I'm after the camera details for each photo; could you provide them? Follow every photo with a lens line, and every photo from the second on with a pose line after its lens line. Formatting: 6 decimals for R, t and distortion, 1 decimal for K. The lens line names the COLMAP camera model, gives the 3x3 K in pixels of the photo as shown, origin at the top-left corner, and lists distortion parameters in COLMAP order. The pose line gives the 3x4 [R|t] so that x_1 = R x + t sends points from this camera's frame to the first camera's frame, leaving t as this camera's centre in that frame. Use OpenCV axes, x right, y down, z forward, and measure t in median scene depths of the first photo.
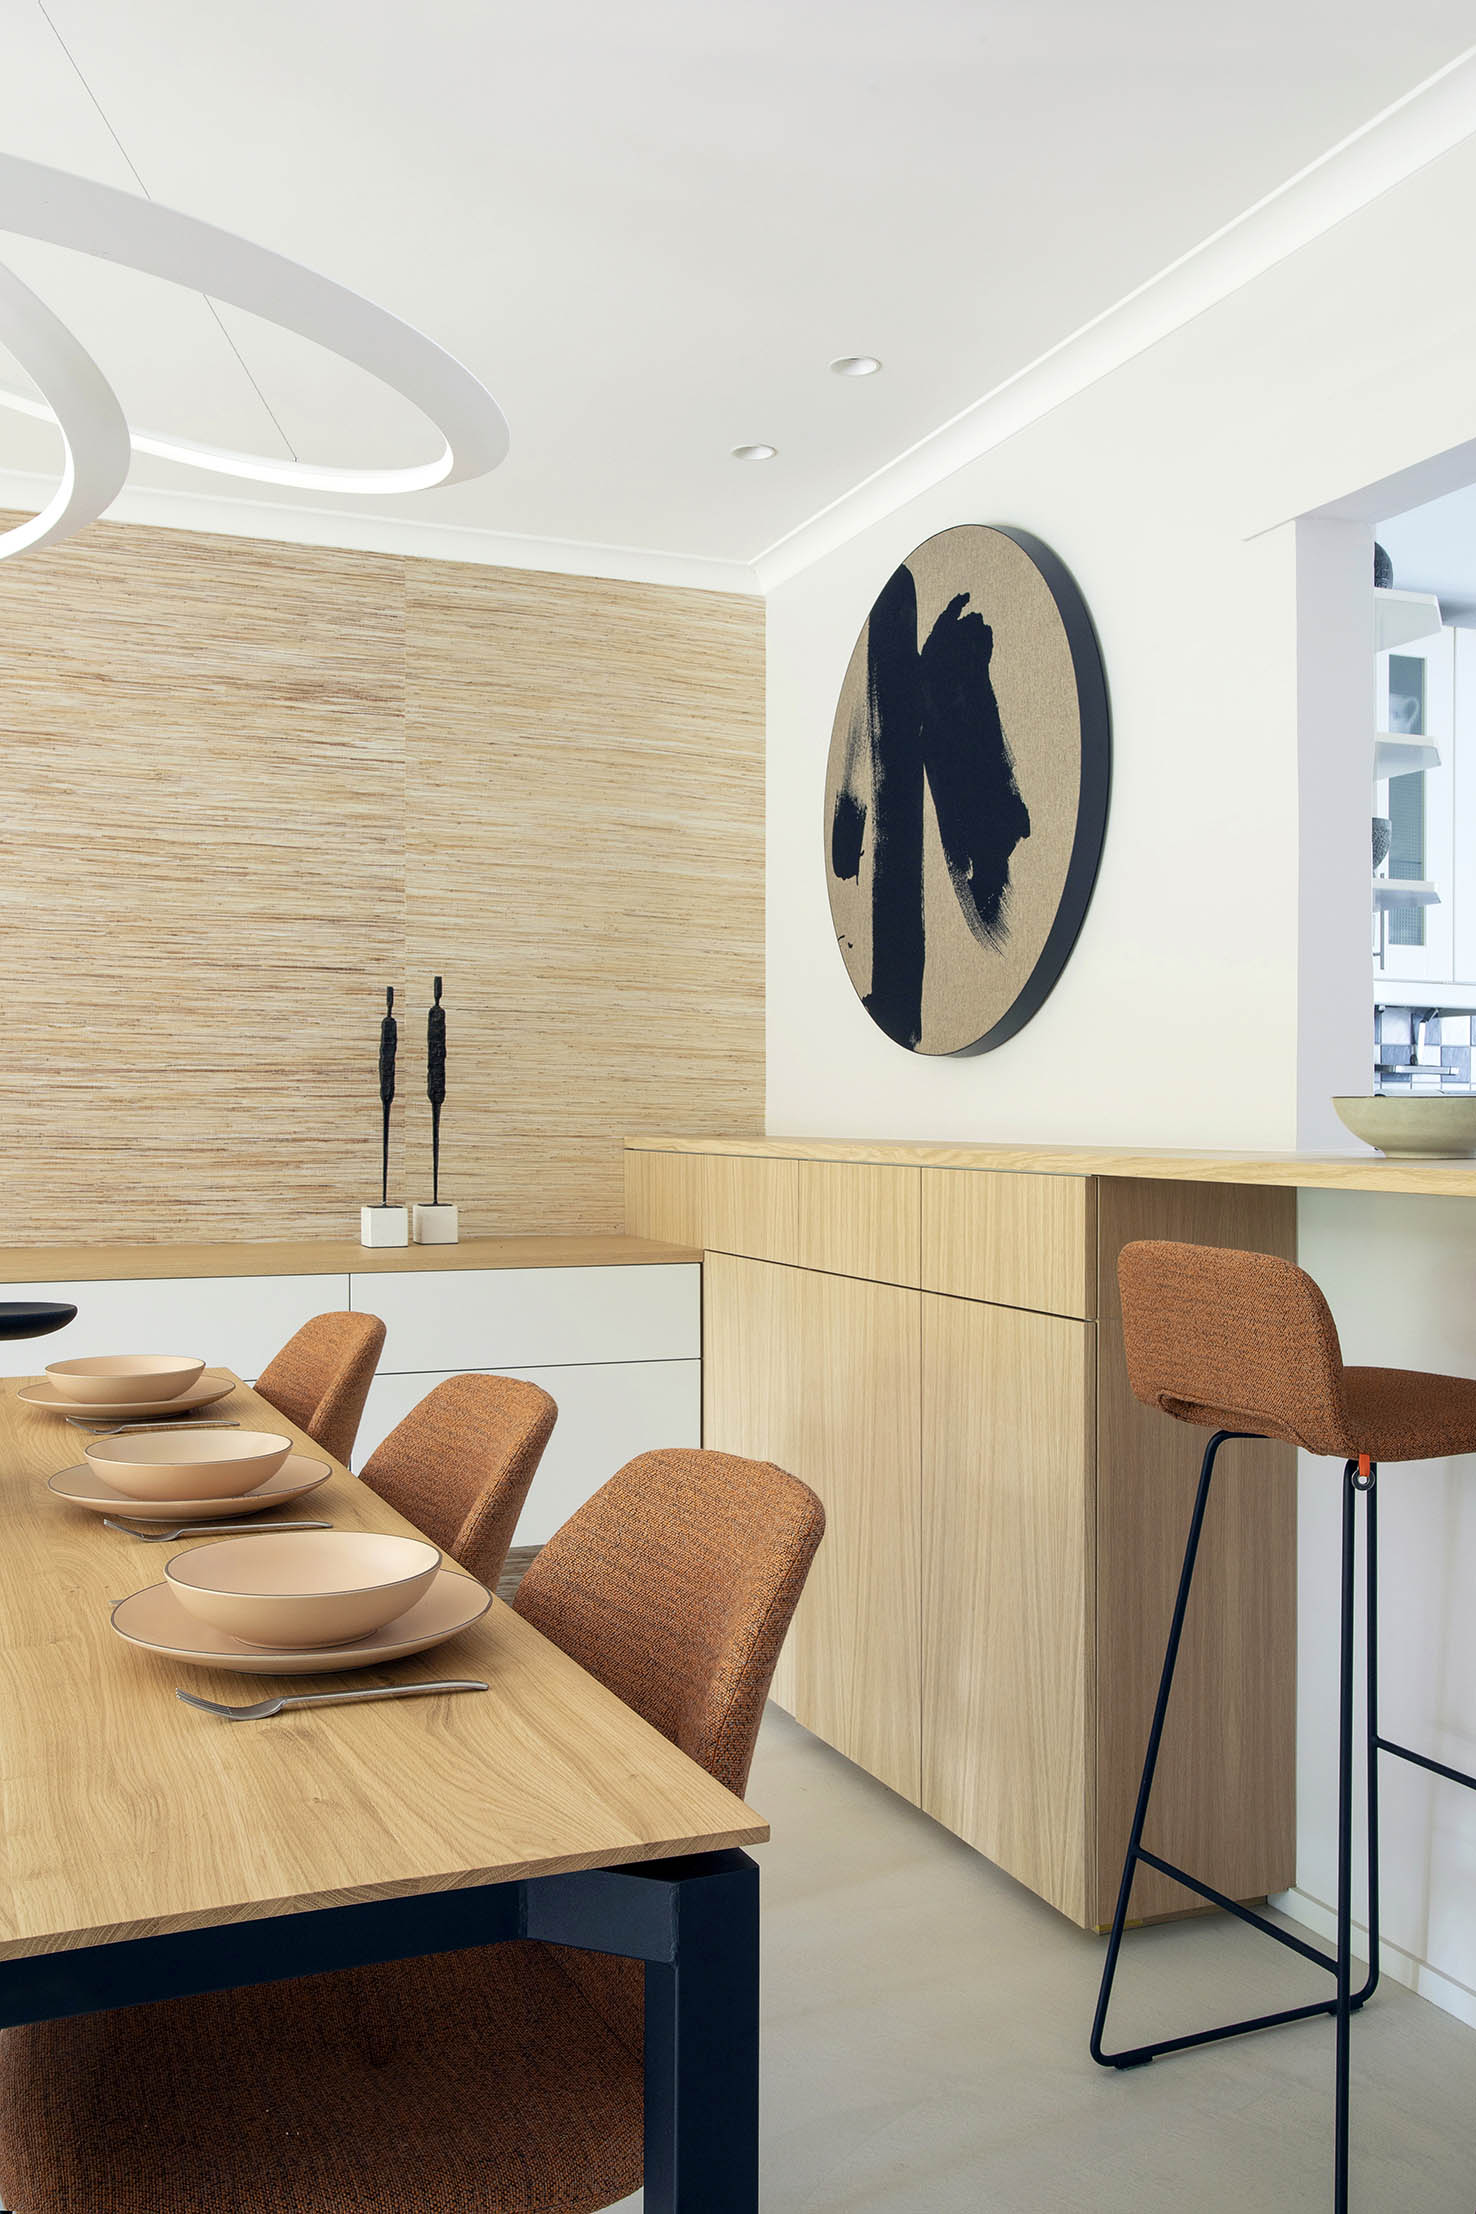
lens RADIAL K [[1823.4, 0, 595.1], [0, 1823.4, 1137.9], [0, 0, 1]] dist [-0.031186, 0.002220]
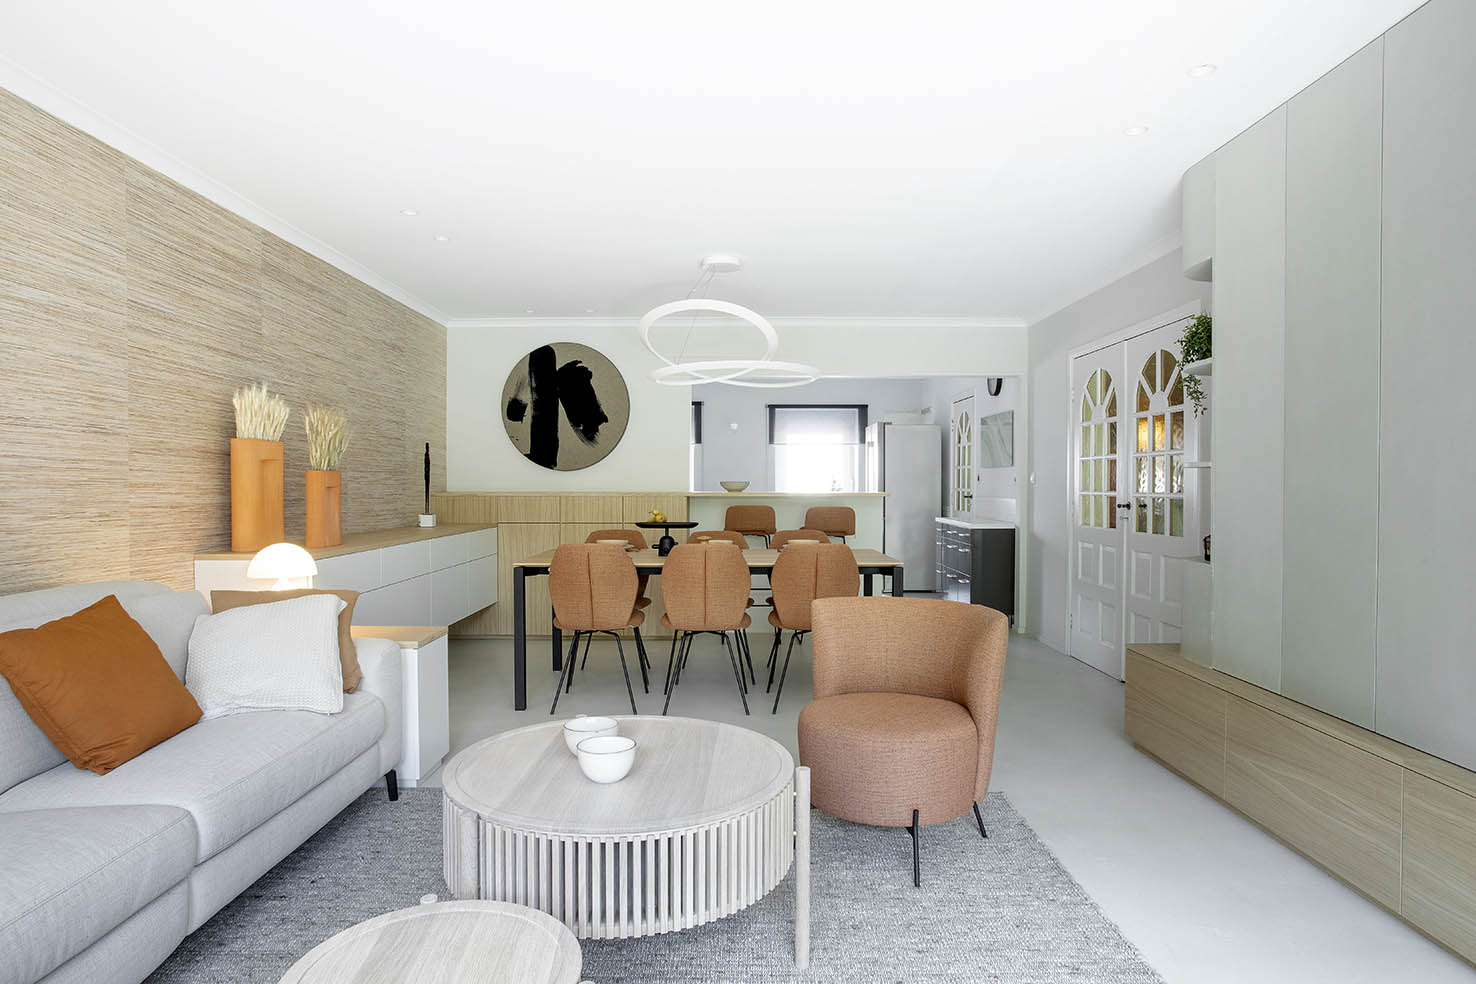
lens RADIAL K [[866.4, 0, 705.1], [0, 866.4, 463.5], [0, 0, 1]] dist [0.024090, 0.005935]
pose [[0.422453, 0.019525, 0.906175, -1.294227], [0.013744, 0.999515, -0.027943, -0.003308], [-0.906281, 0.024259, 0.421980, -0.086795]]
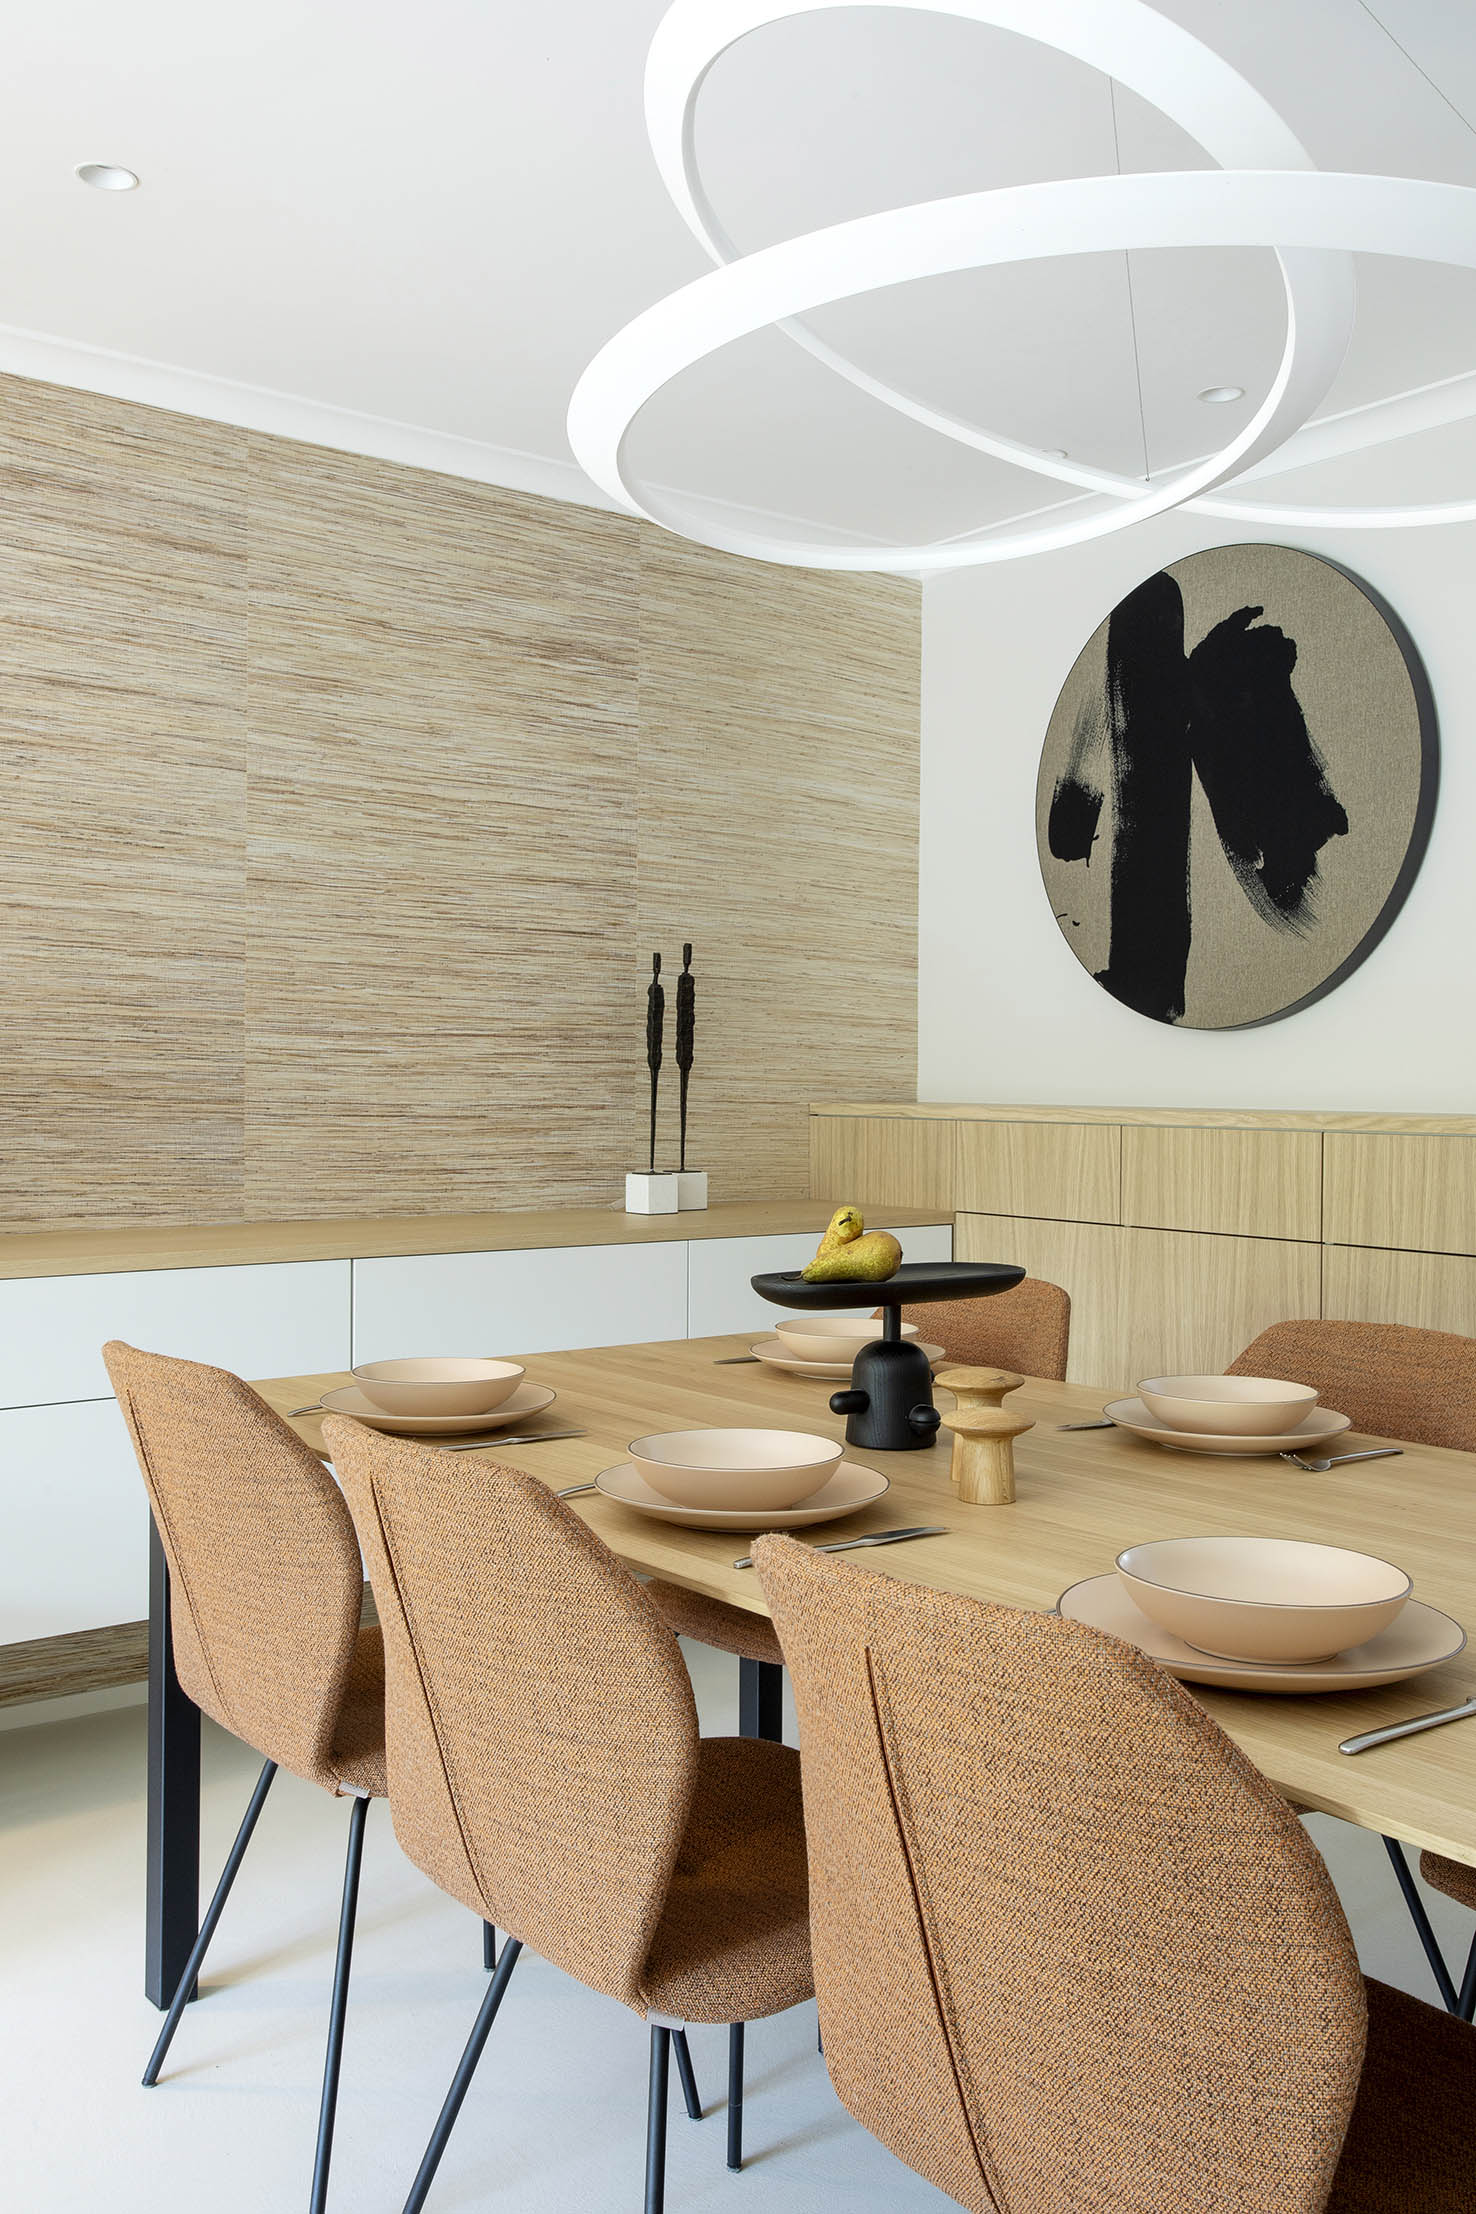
lens RADIAL K [[1904.9, 0, 649.1], [0, 1904.9, 1120.7], [0, 0, 1]] dist [-0.039842, 0.002993]
pose [[0.966168, -0.001785, 0.257906, -0.387101], [-0.000805, 0.999950, 0.009938, -0.001525], [-0.257911, -0.009810, 0.966119, -0.007114]]
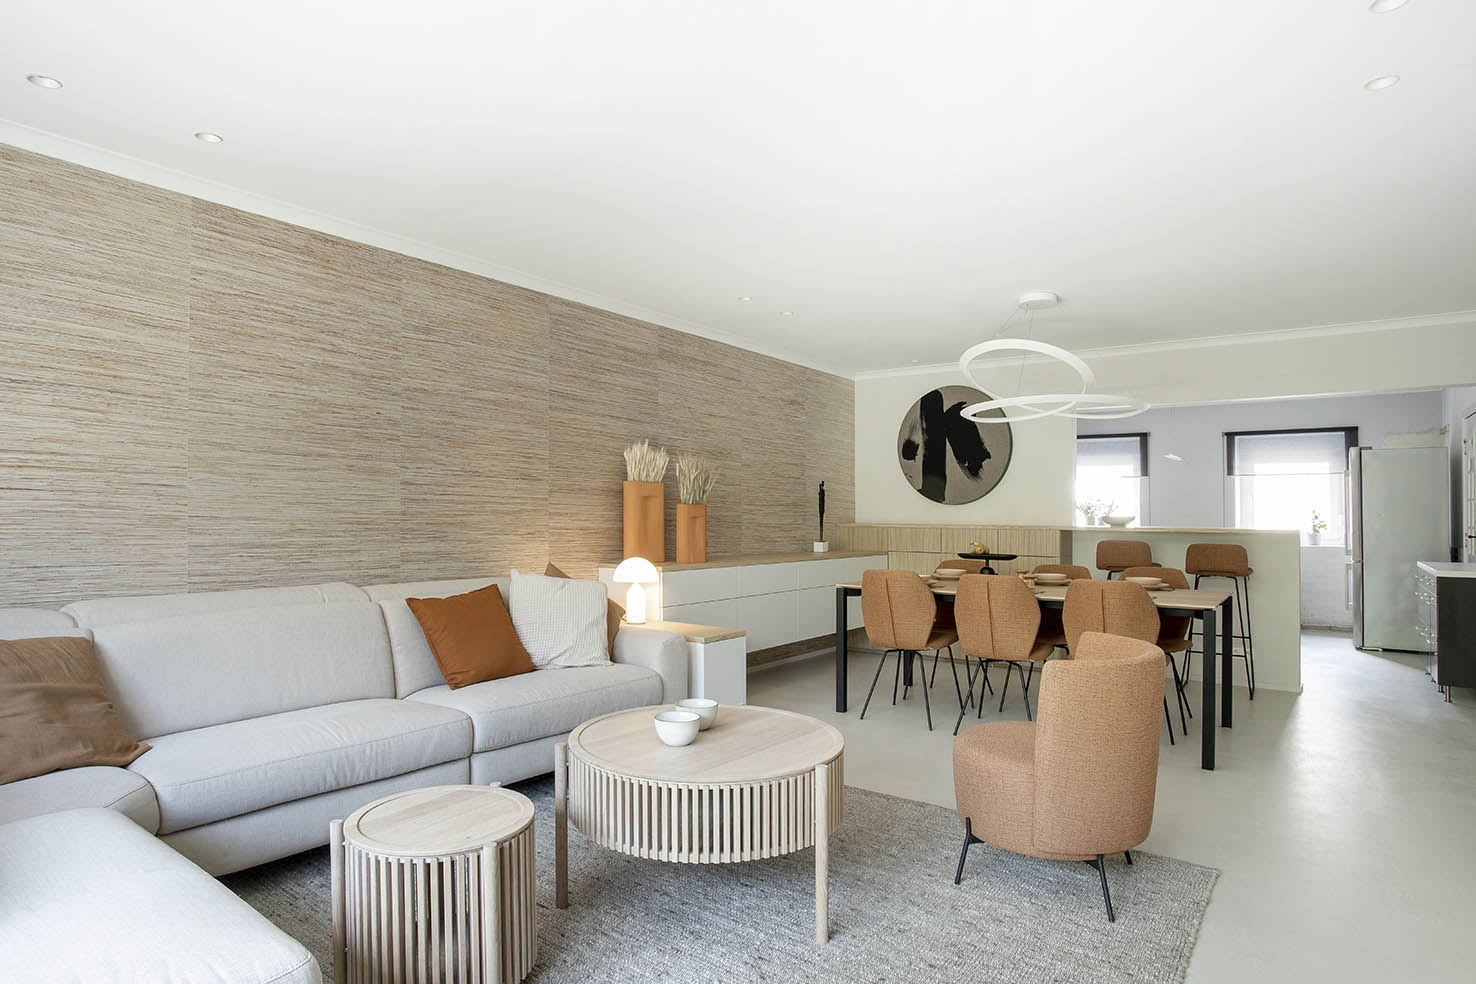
lens RADIAL K [[817.3, 0, 732.2], [0, 817.3, 486.6], [0, 0, 1]] dist [-0.036944, 0.002202]
pose [[0.860211, 0.023470, 0.509397, -1.138017], [0.000224, 0.998923, -0.046404, 0.001485], [-0.509938, 0.040031, 0.859279, -0.367061]]
